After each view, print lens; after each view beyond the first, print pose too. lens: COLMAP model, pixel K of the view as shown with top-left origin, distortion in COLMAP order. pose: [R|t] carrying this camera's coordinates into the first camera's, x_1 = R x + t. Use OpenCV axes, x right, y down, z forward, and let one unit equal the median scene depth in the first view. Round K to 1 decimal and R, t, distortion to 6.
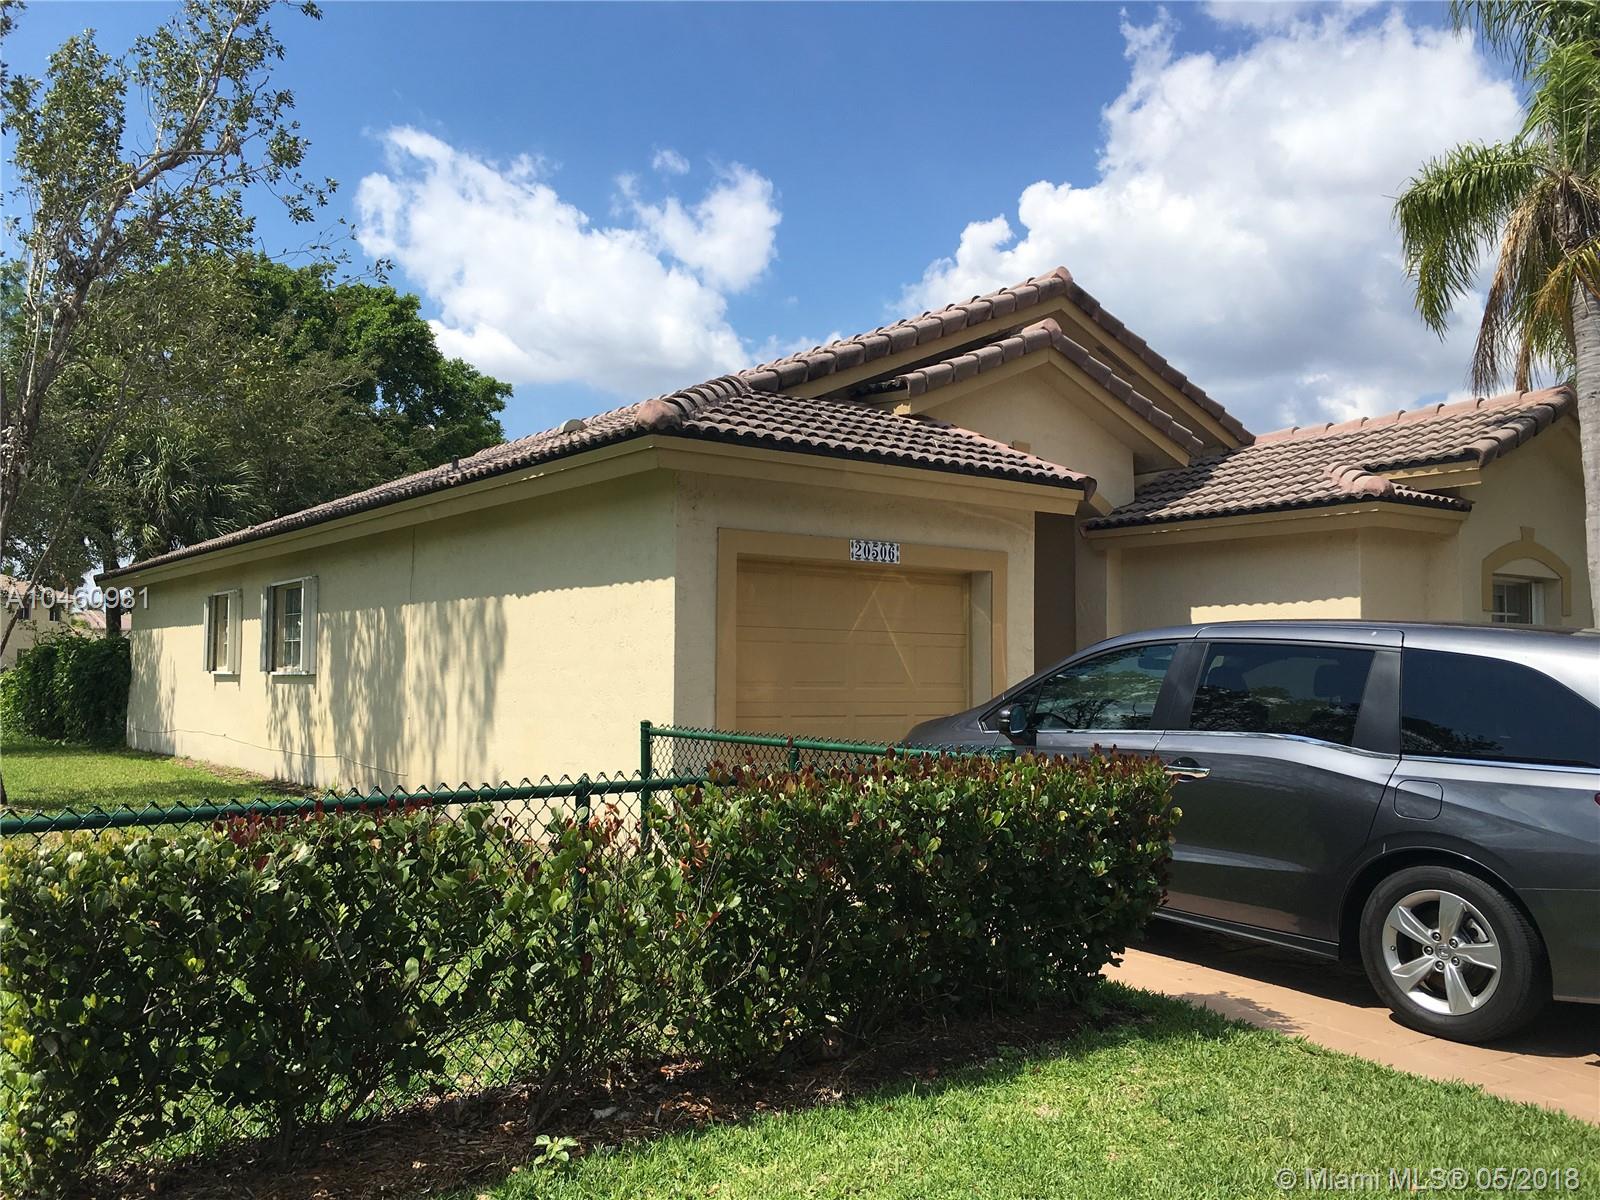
lens RADIAL K [[1371.7, 0, 796.4], [0, 1371.7, 568.3], [0, 0, 1]] dist [-0.003250, -0.002513]
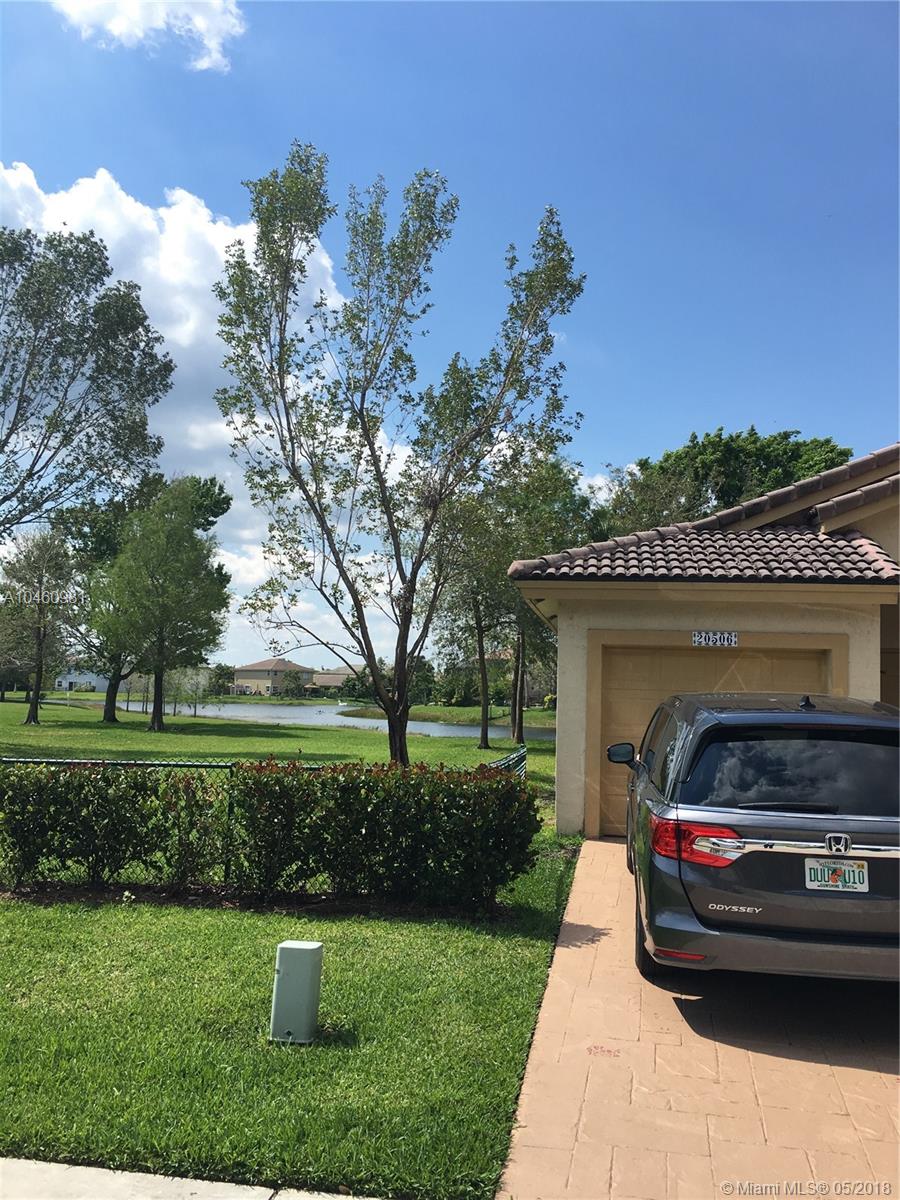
lens RADIAL K [[1005.0, 0, 453.6], [0, 1005.0, 565.7], [0, 0, 1]] dist [0.078296, -0.113152]
pose [[0.684857, -0.079101, -0.724371, 0.409167], [0.031979, 0.996395, -0.078571, -0.008783], [0.727975, 0.030645, 0.684918, 0.029584]]
